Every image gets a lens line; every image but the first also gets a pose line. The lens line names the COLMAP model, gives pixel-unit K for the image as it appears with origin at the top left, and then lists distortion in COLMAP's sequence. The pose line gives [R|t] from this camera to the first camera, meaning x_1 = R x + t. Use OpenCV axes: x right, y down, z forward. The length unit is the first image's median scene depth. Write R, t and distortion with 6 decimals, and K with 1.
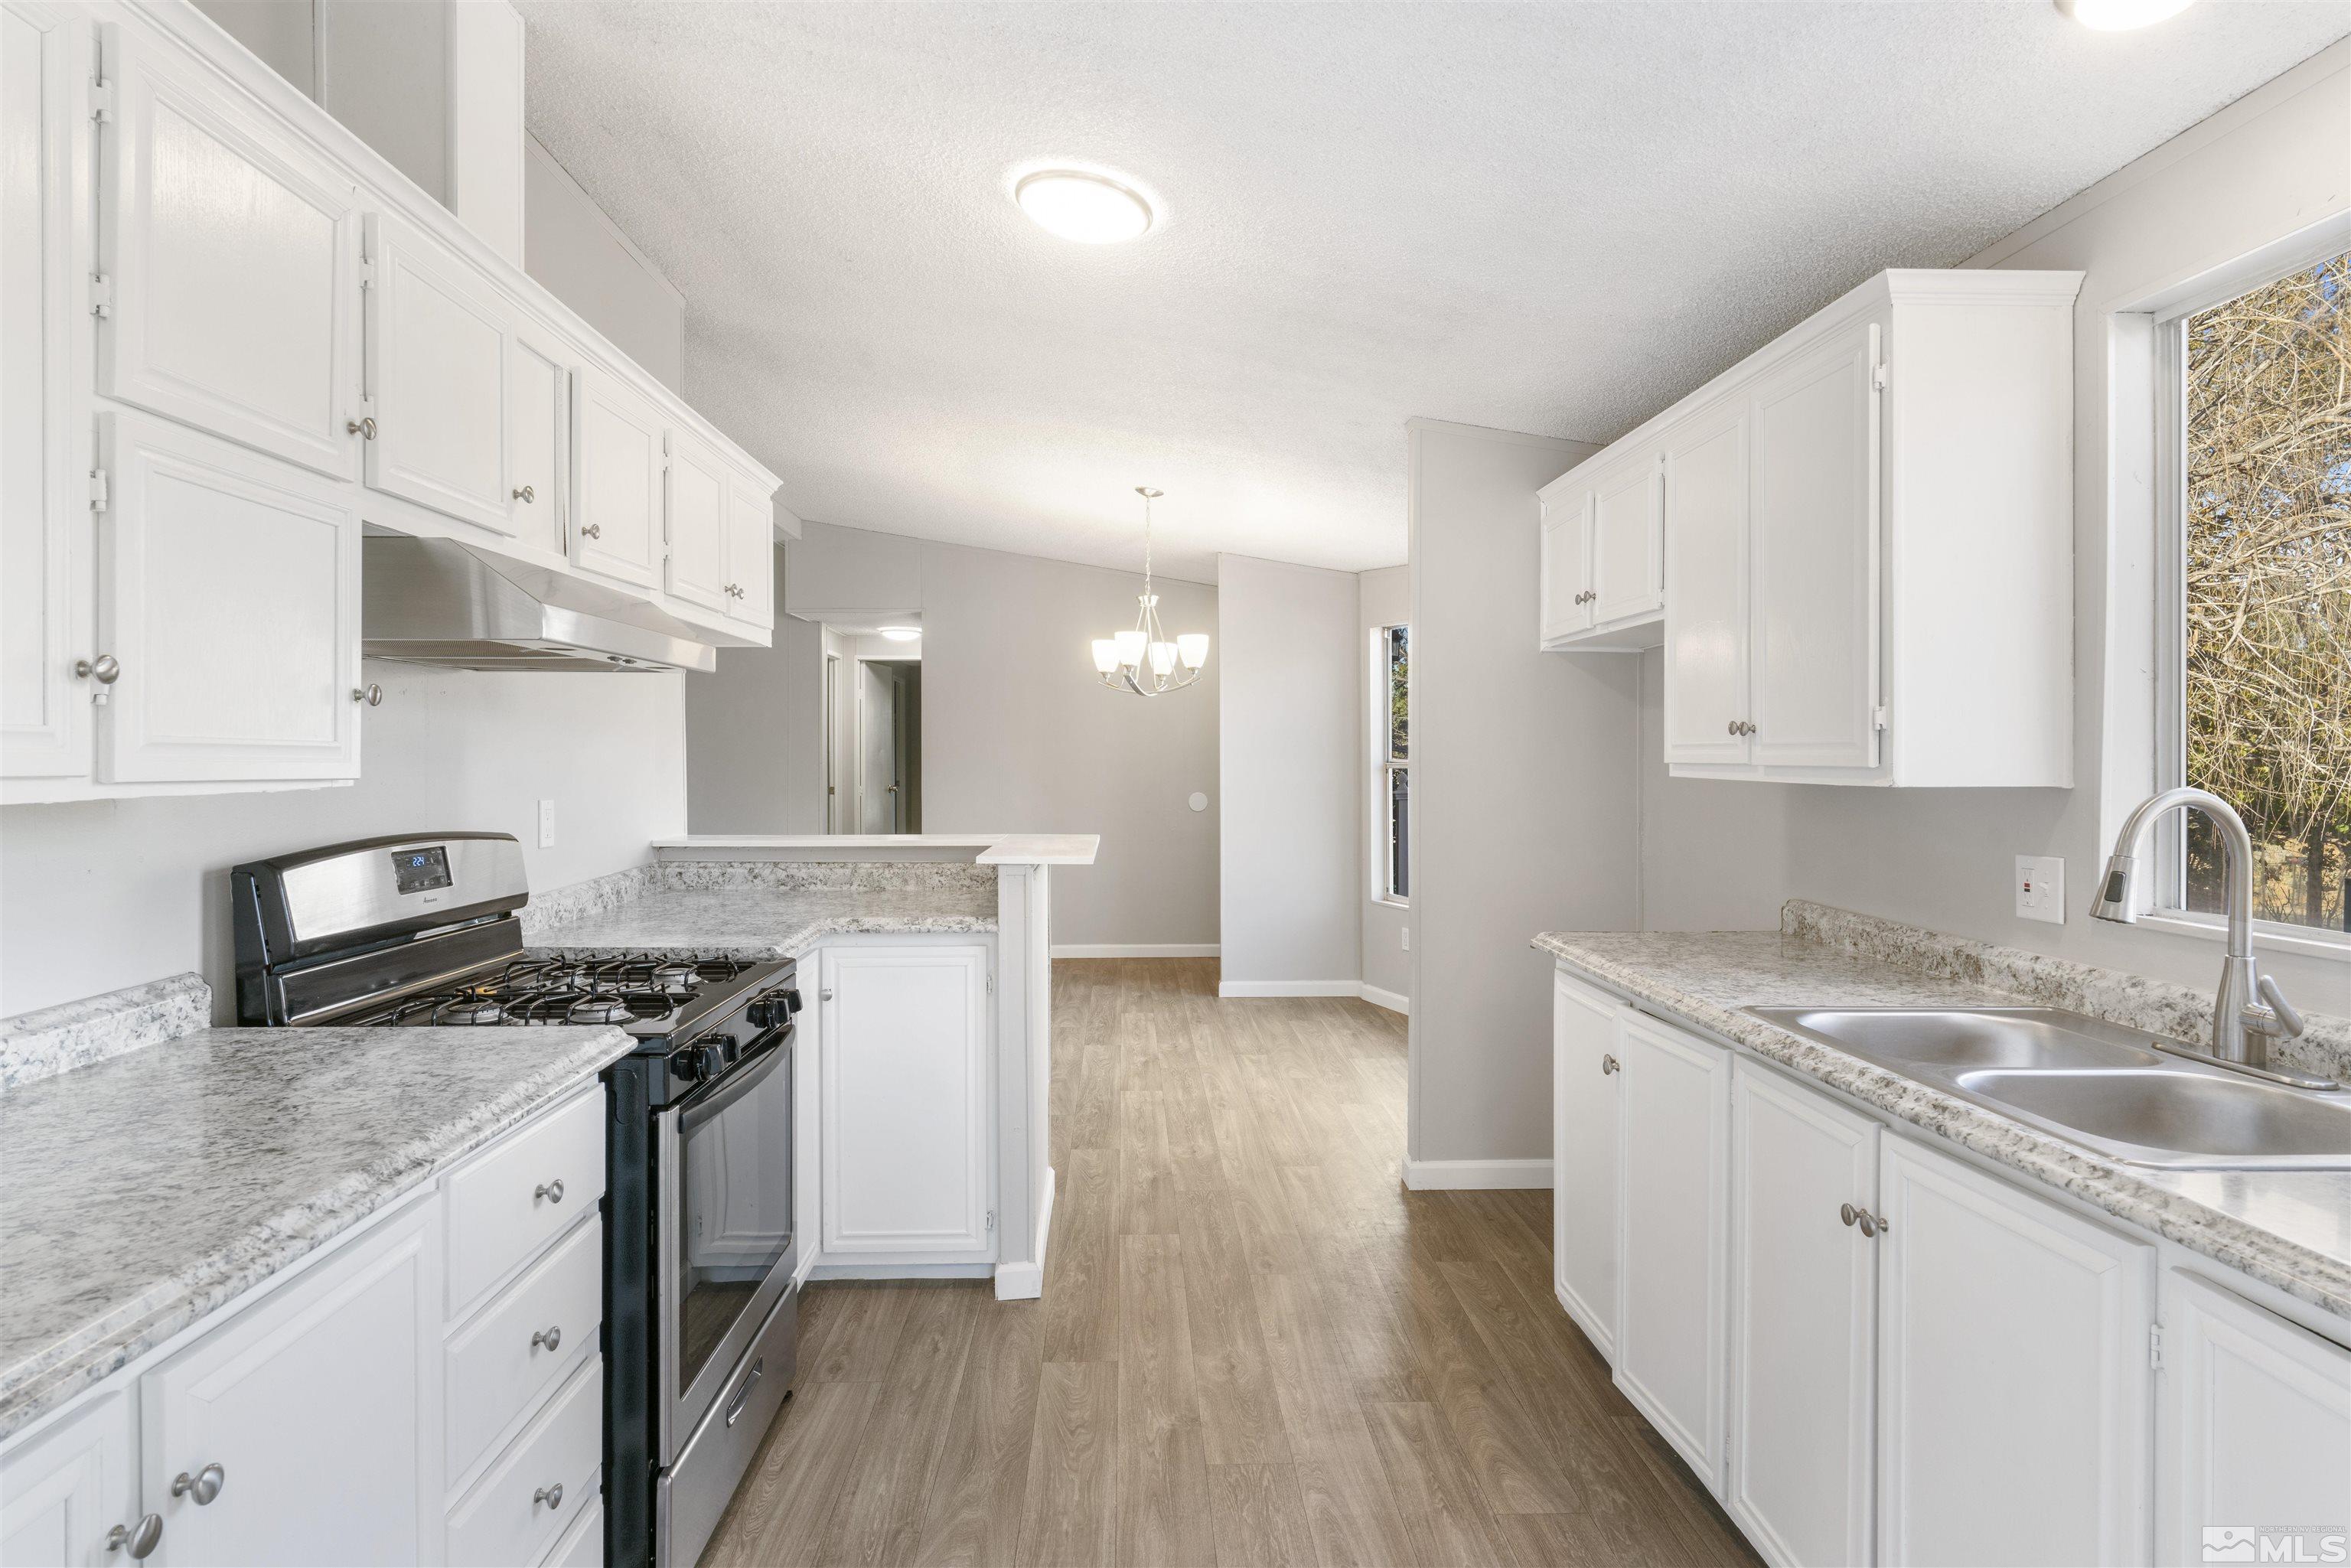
lens RADIAL K [[1274.1, 0, 1169.5], [0, 1274.1, 767.7], [0, 0, 1]] dist [-0.005117, 0.000126]
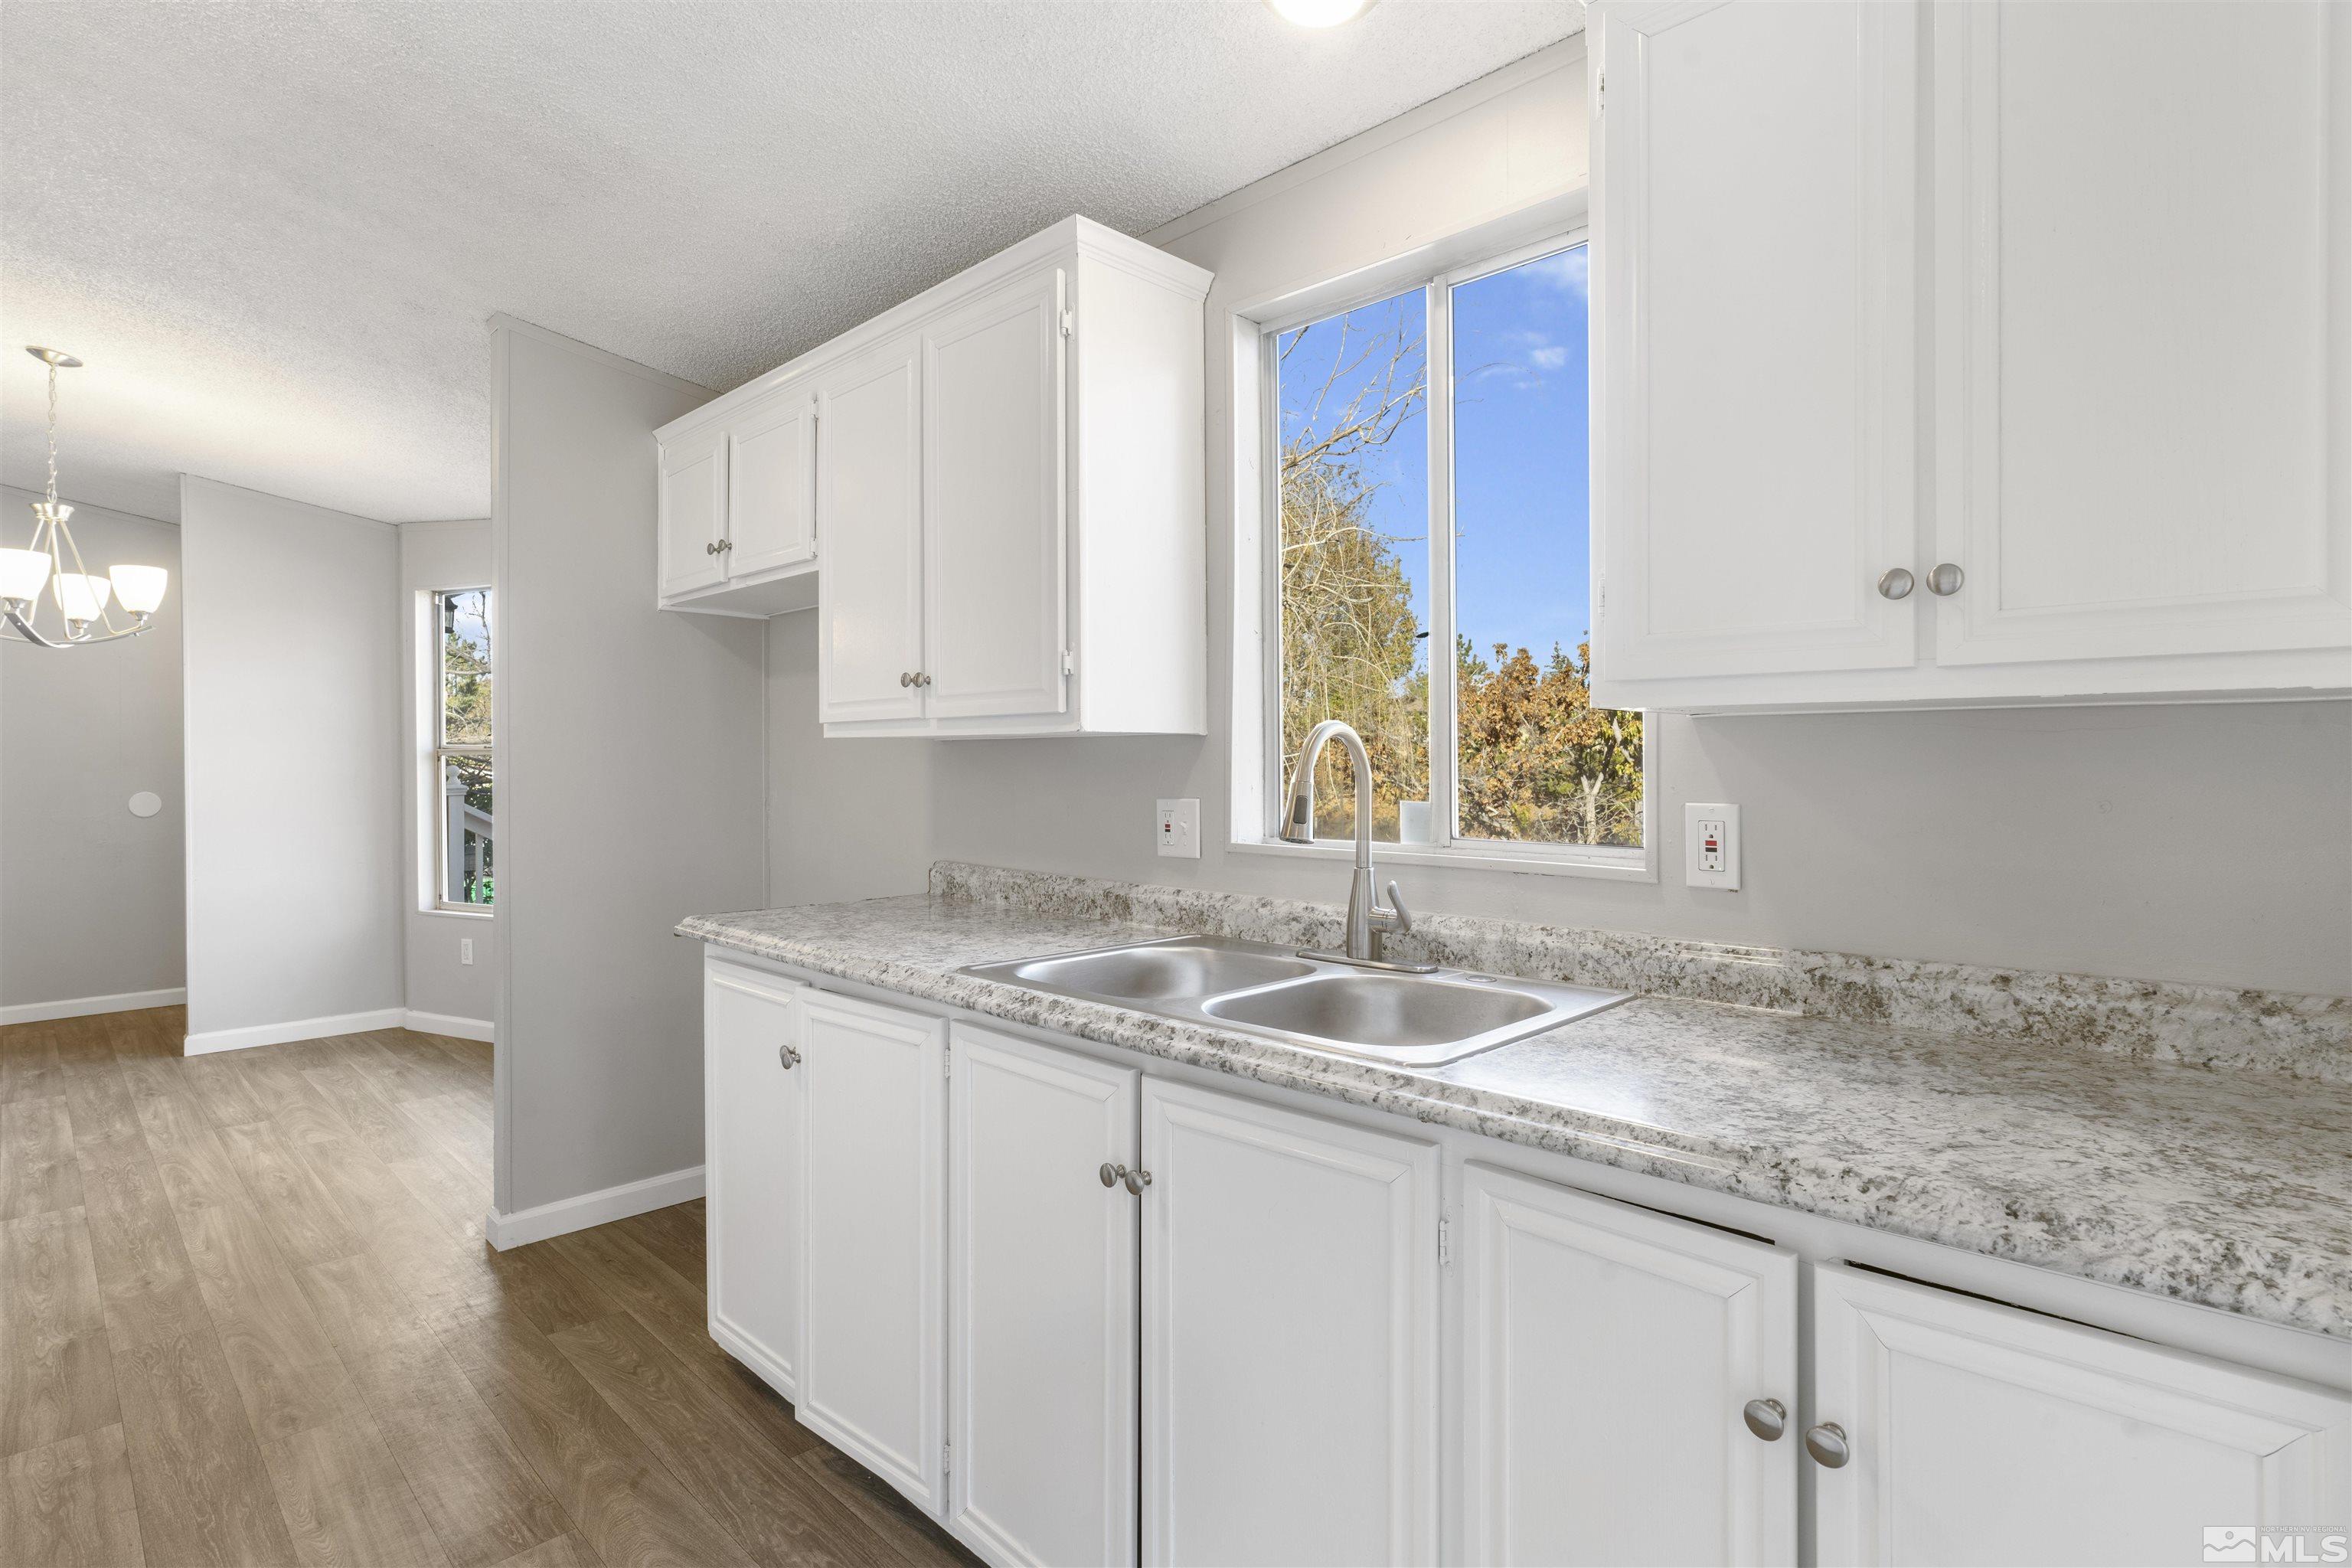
lens RADIAL K [[1162.9, 0, 1175.5], [0, 1162.9, 758.4], [0, 0, 1]] dist [-0.008016, 0.004257]
pose [[0.729506, -0.002992, 0.683968, -0.004796], [0.011378, 0.999905, -0.007762, 0.031831], [-0.683880, 0.013444, 0.729471, 0.199142]]
